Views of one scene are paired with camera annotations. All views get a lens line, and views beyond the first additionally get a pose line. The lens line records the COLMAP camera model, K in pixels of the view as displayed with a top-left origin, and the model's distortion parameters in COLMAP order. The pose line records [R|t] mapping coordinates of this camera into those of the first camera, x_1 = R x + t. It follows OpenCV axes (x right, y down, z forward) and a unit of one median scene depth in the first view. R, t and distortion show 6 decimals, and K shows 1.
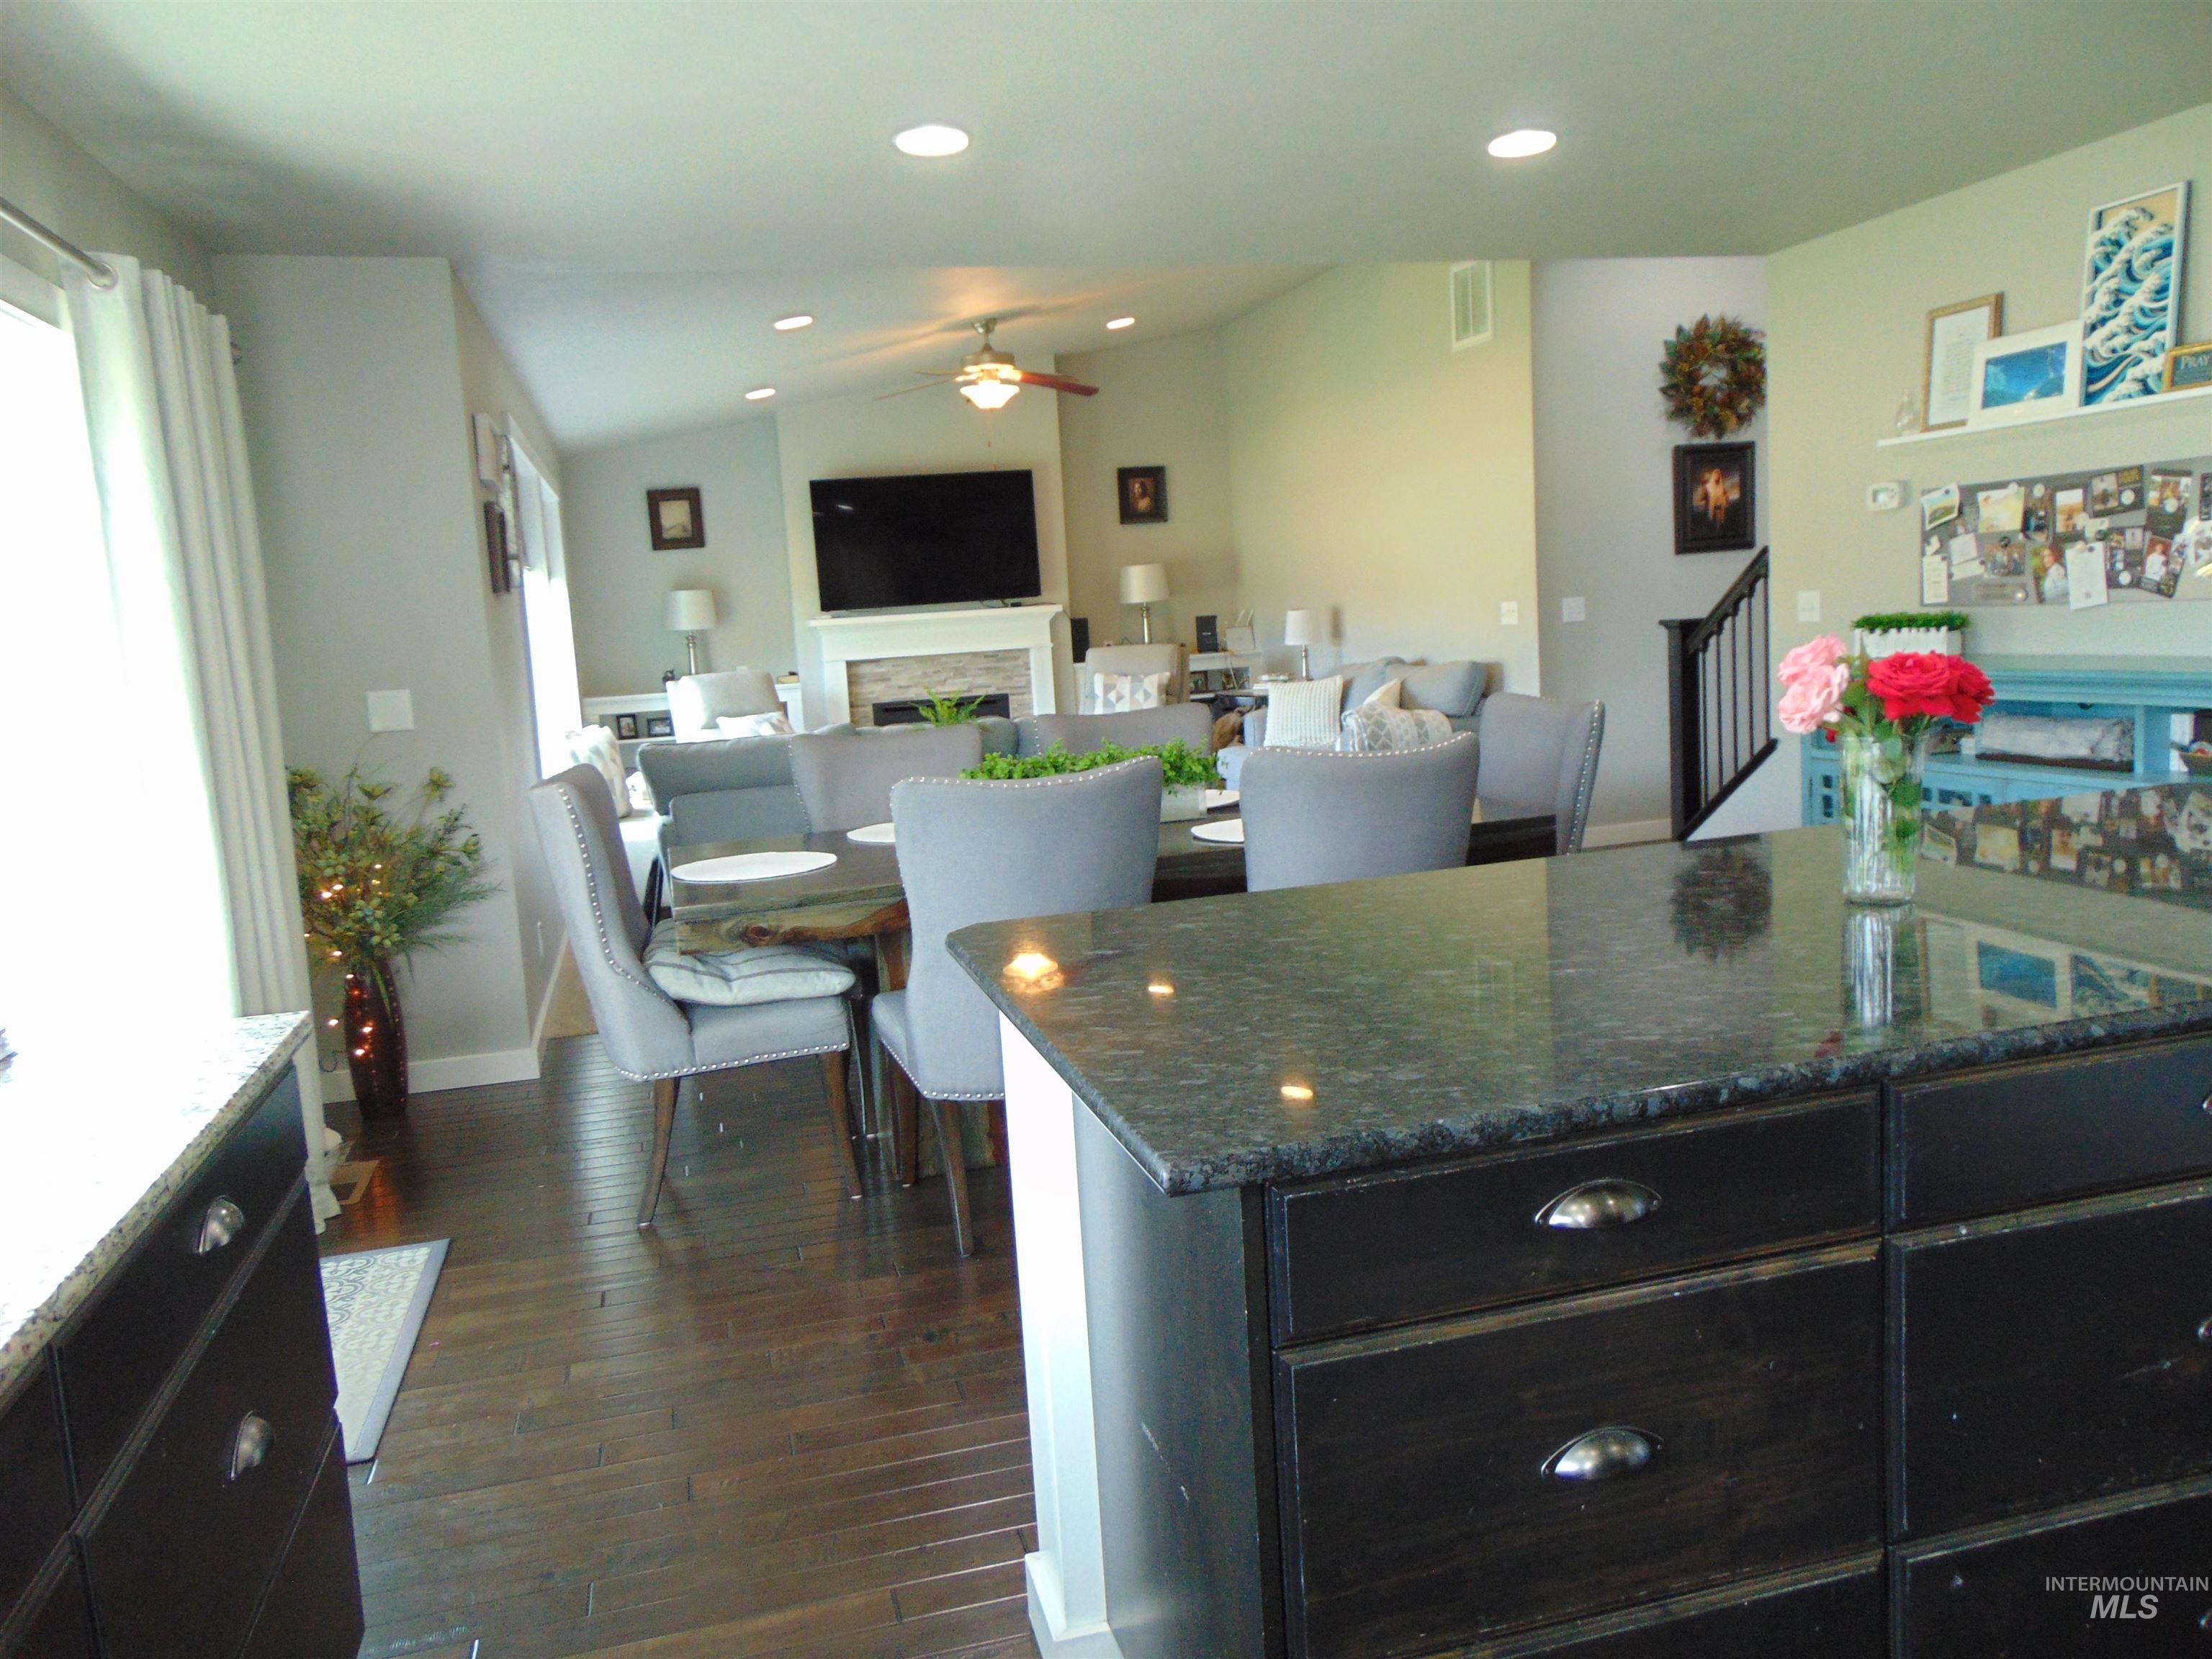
lens RADIAL K [[1651.4, 0, 1090.3], [0, 1651.4, 829.7], [0, 0, 1]] dist [-0.015912, 0.039050]
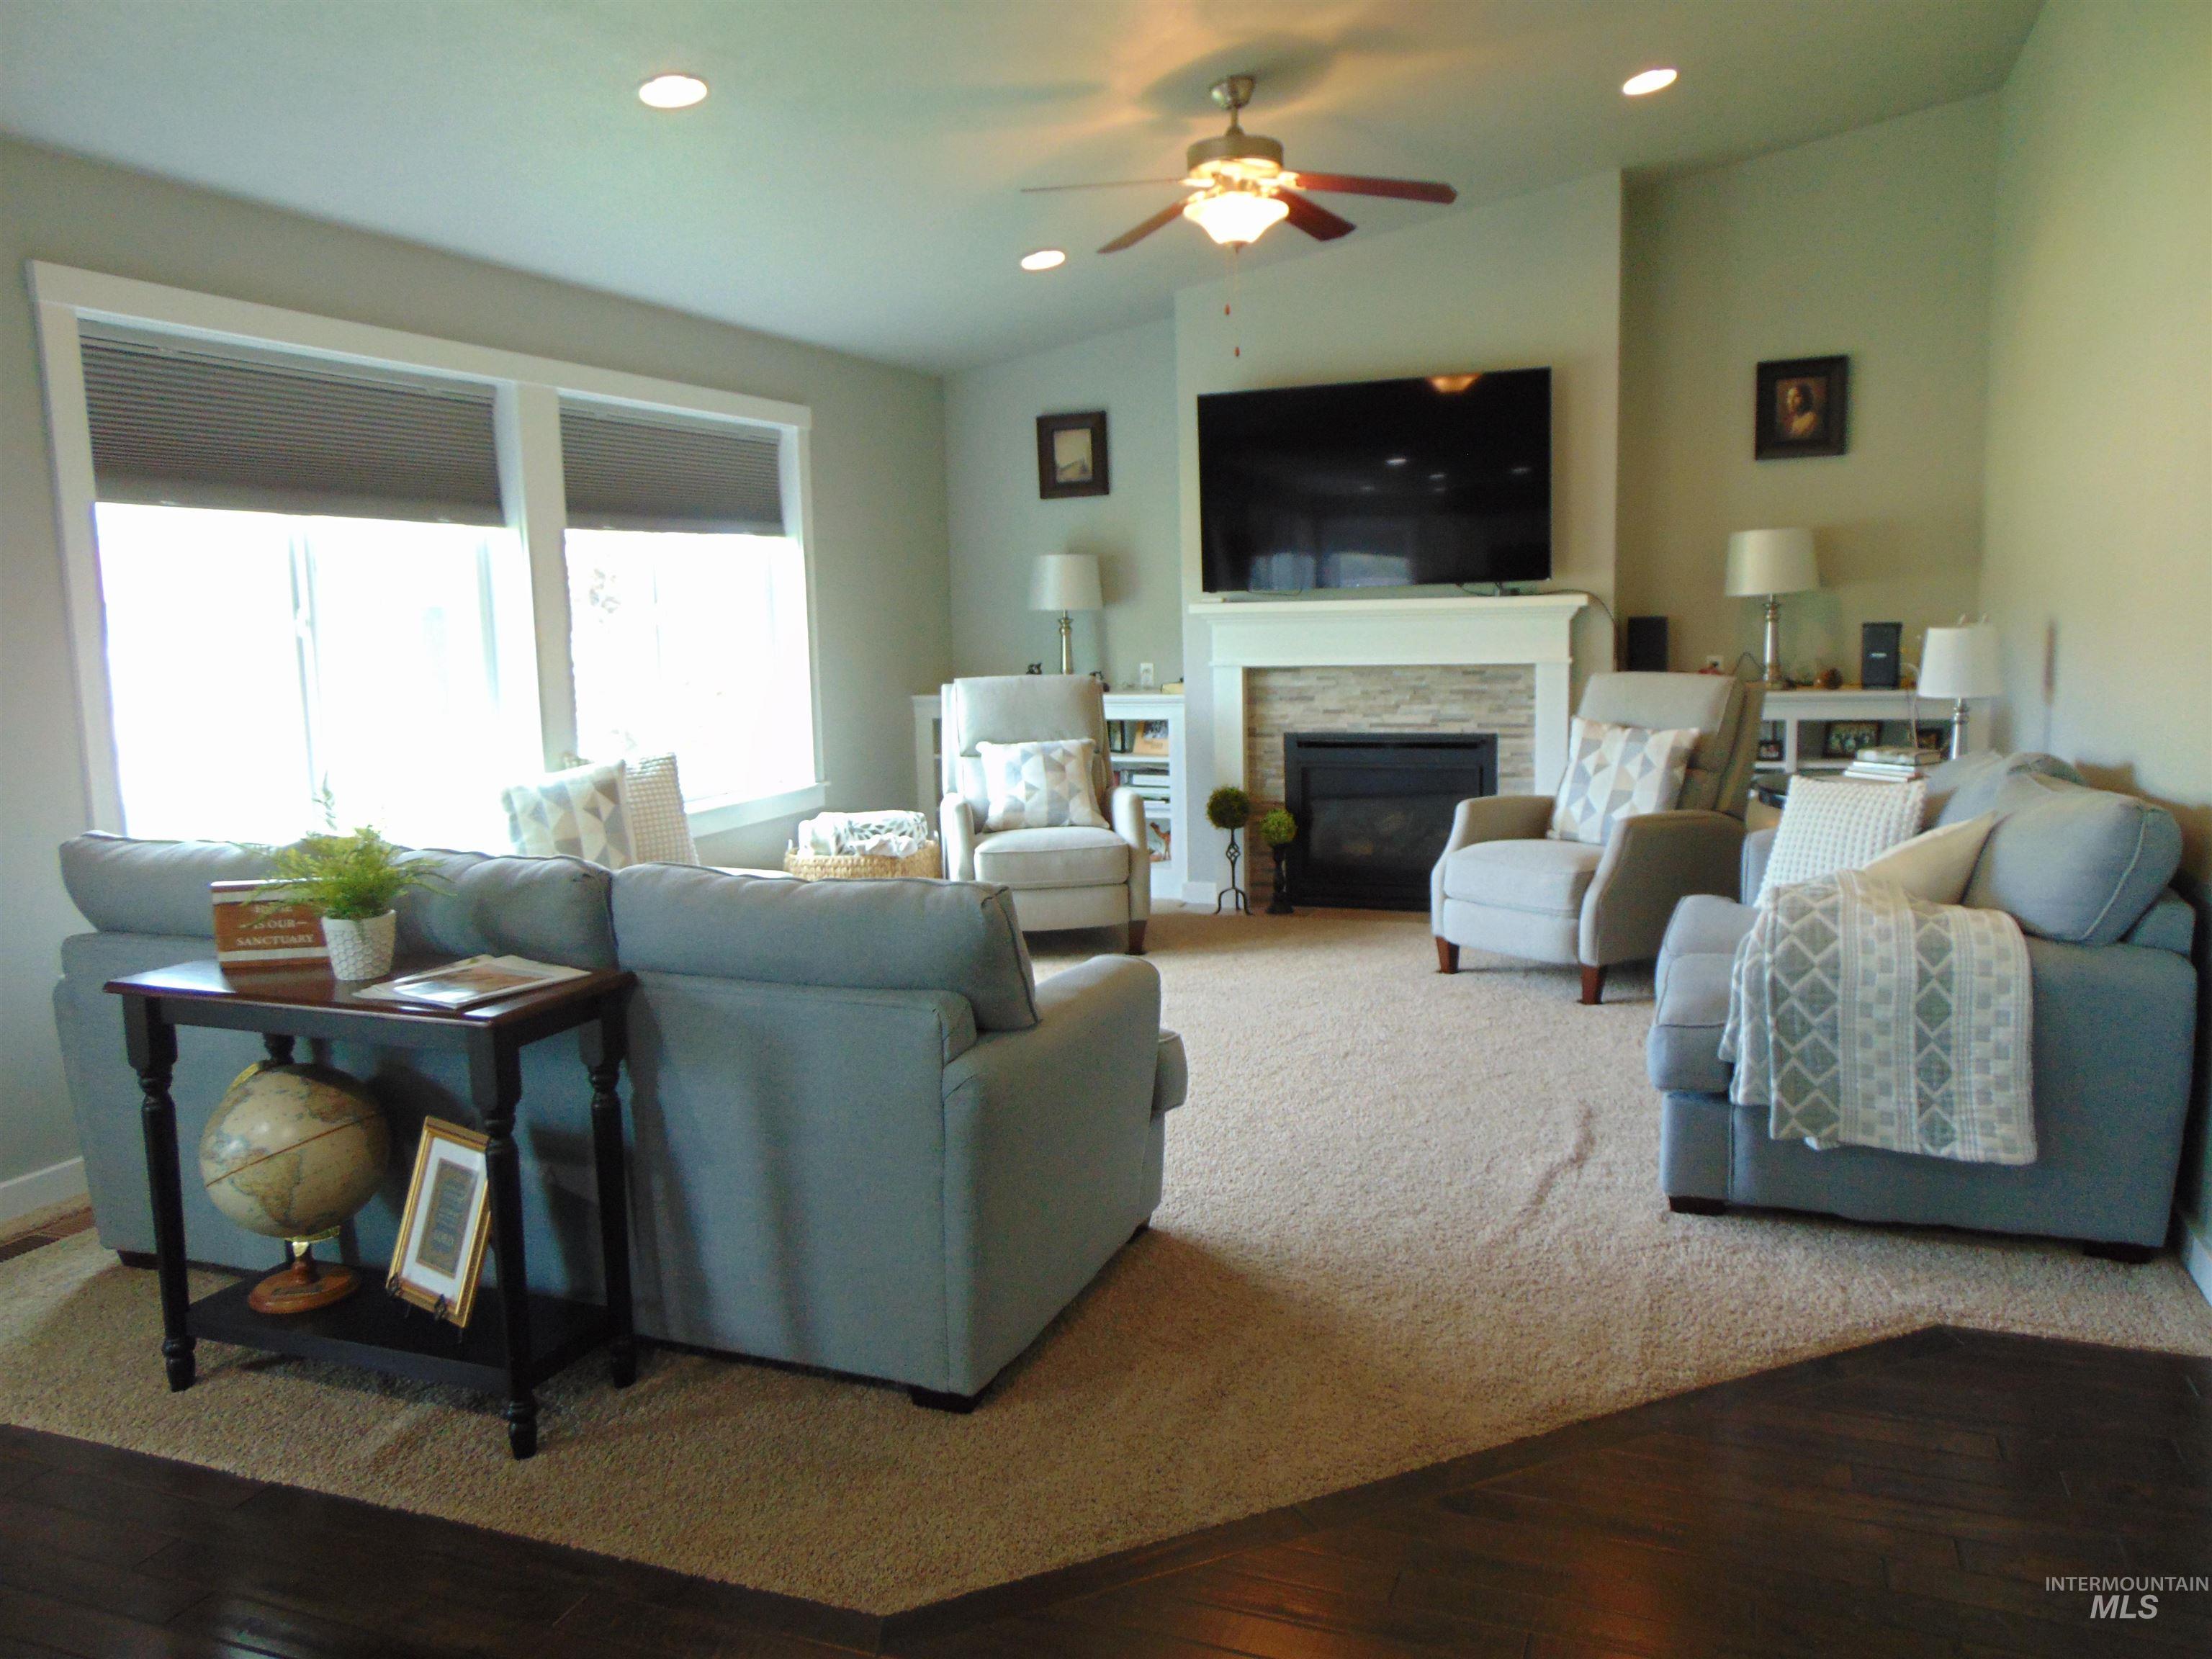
lens RADIAL K [[1651.4, 0, 1121.3], [0, 1651.4, 825.8], [0, 0, 1]] dist [-0.015912, 0.039050]
pose [[0.813499, 0.118785, -0.569307, 0.195698], [-0.102575, 0.992878, 0.060591, -0.072382], [0.572449, 0.009106, 0.819890, 0.416303]]
